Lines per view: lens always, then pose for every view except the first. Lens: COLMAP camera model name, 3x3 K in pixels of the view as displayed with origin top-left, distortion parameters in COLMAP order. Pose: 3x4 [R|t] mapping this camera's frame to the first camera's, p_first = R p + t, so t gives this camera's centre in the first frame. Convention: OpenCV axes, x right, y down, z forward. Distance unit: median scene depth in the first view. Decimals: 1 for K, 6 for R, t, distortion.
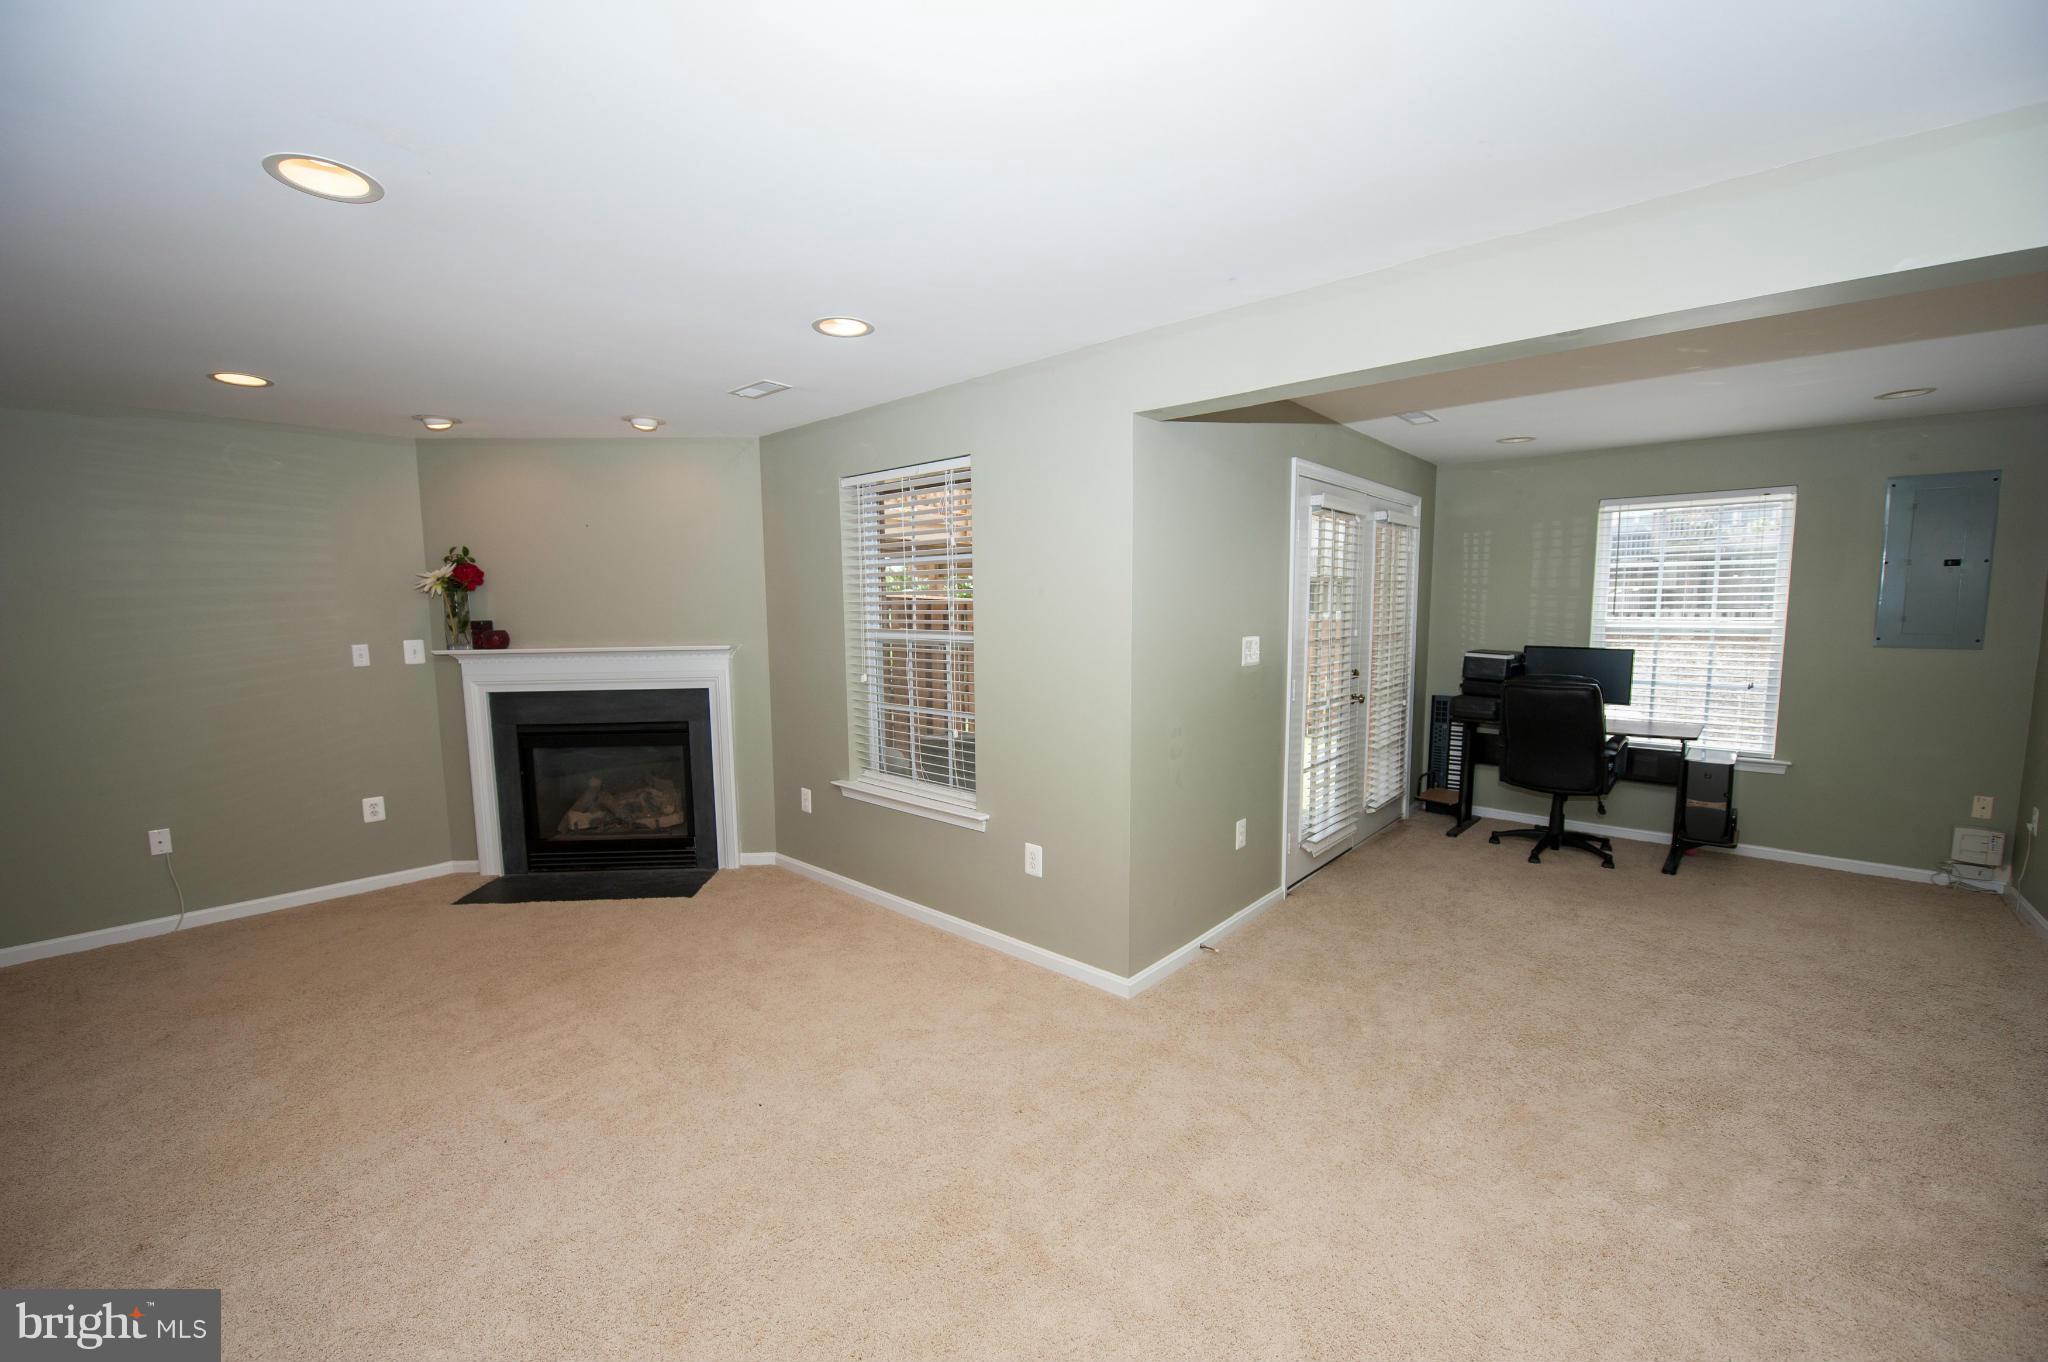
lens RADIAL K [[820.2, 0, 1033.5], [0, 820.2, 682.9], [0, 0, 1]] dist [-0.001728, -0.000708]
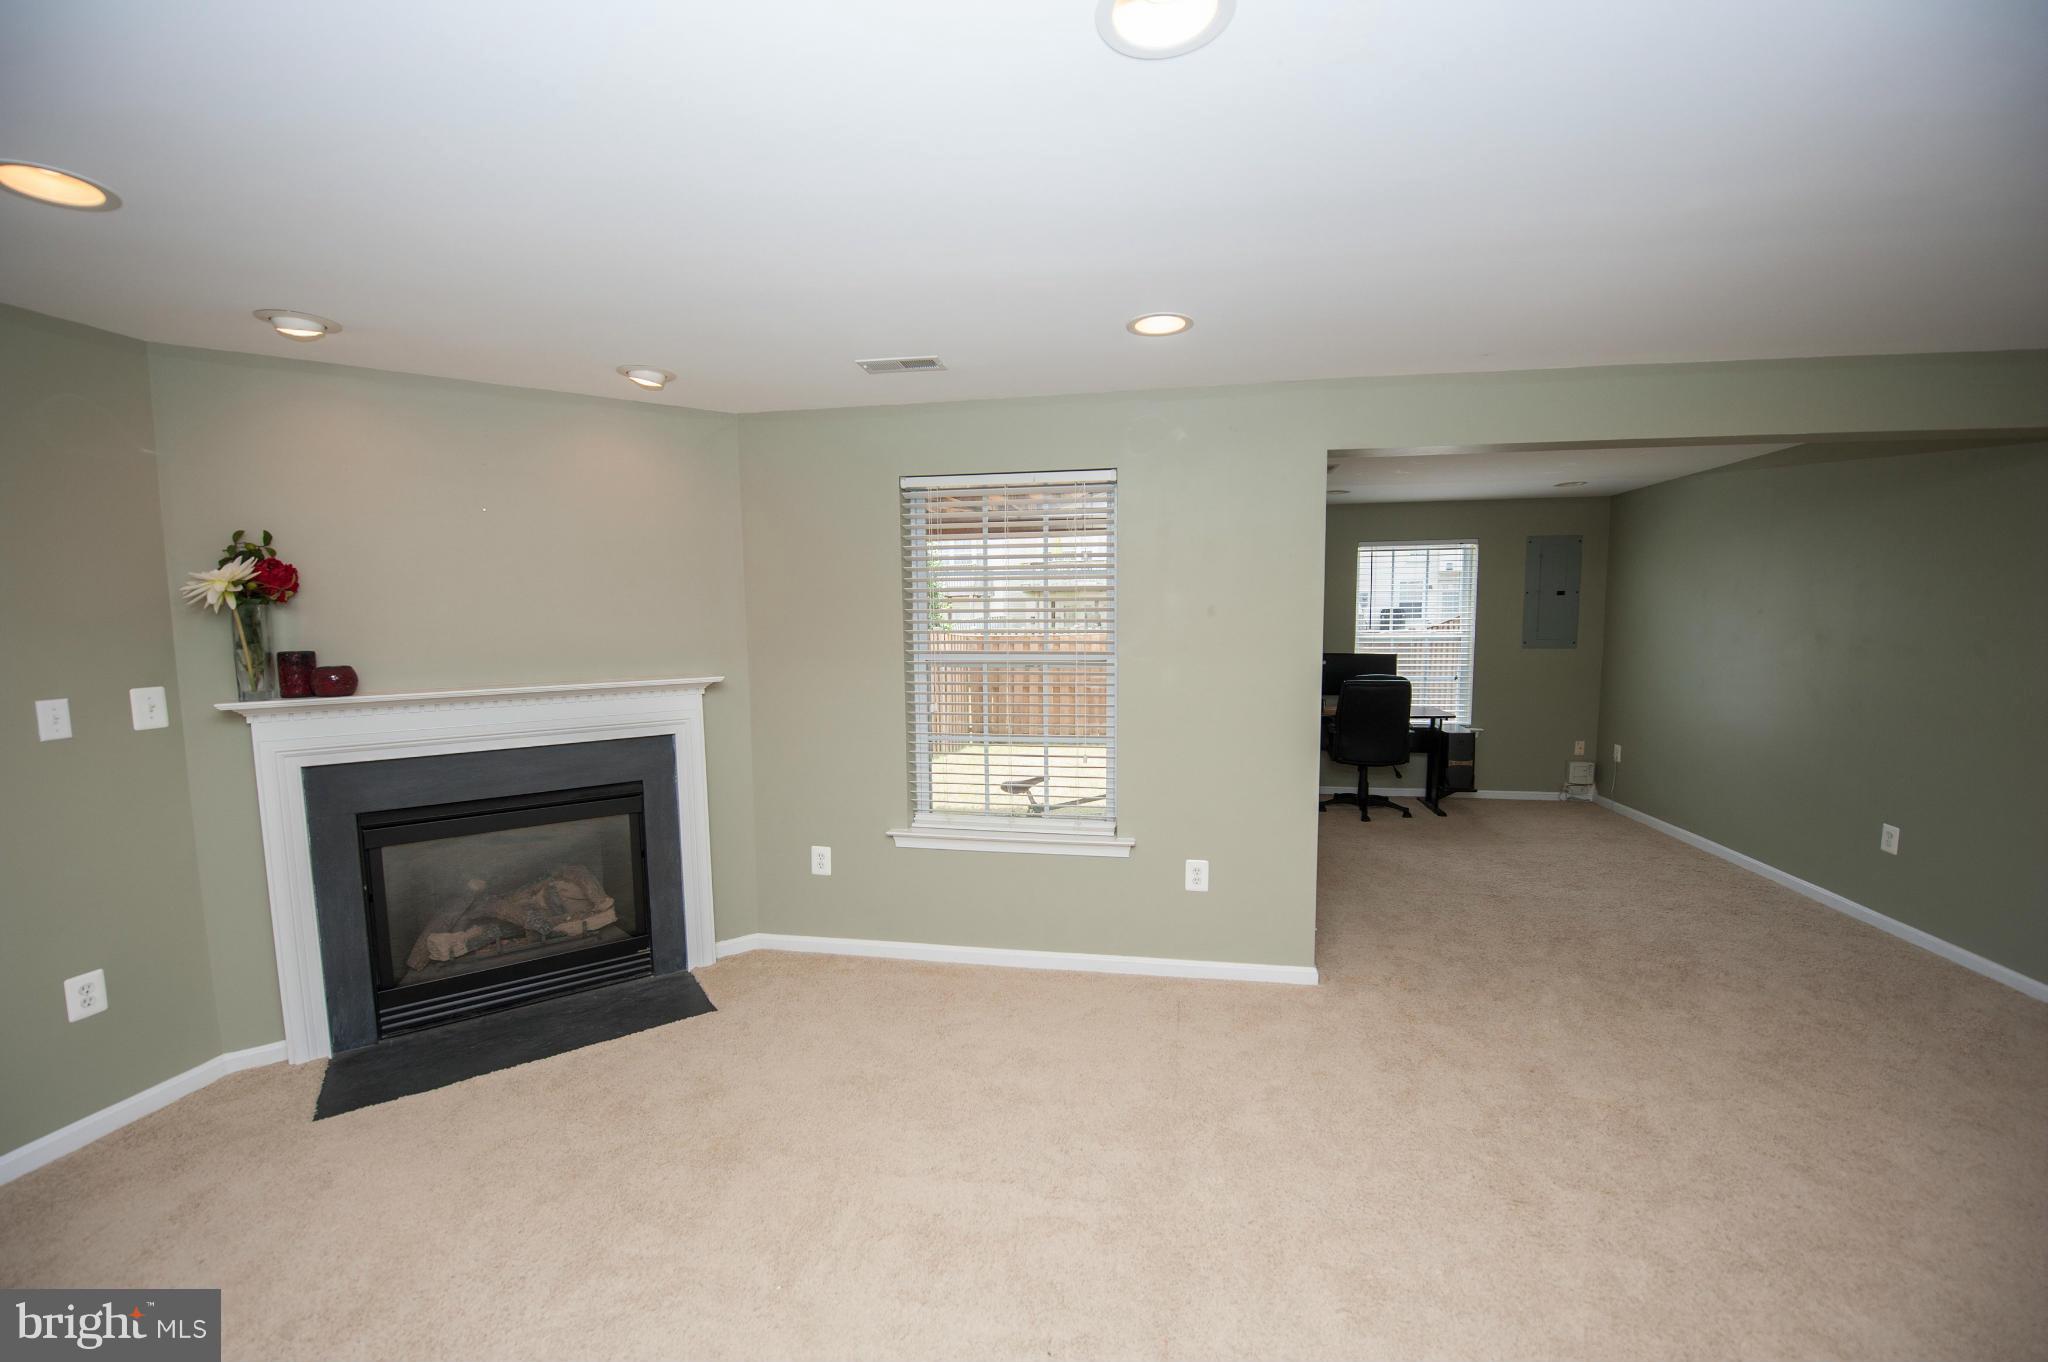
lens RADIAL K [[820.2, 0, 1031.2], [0, 820.2, 689.7], [0, 0, 1]] dist [-0.001728, -0.000708]
pose [[0.852541, -0.046792, 0.520562, -0.514704], [0.054688, 0.998503, 0.000189, -0.016771], [-0.519792, 0.028307, 0.853824, 0.179715]]
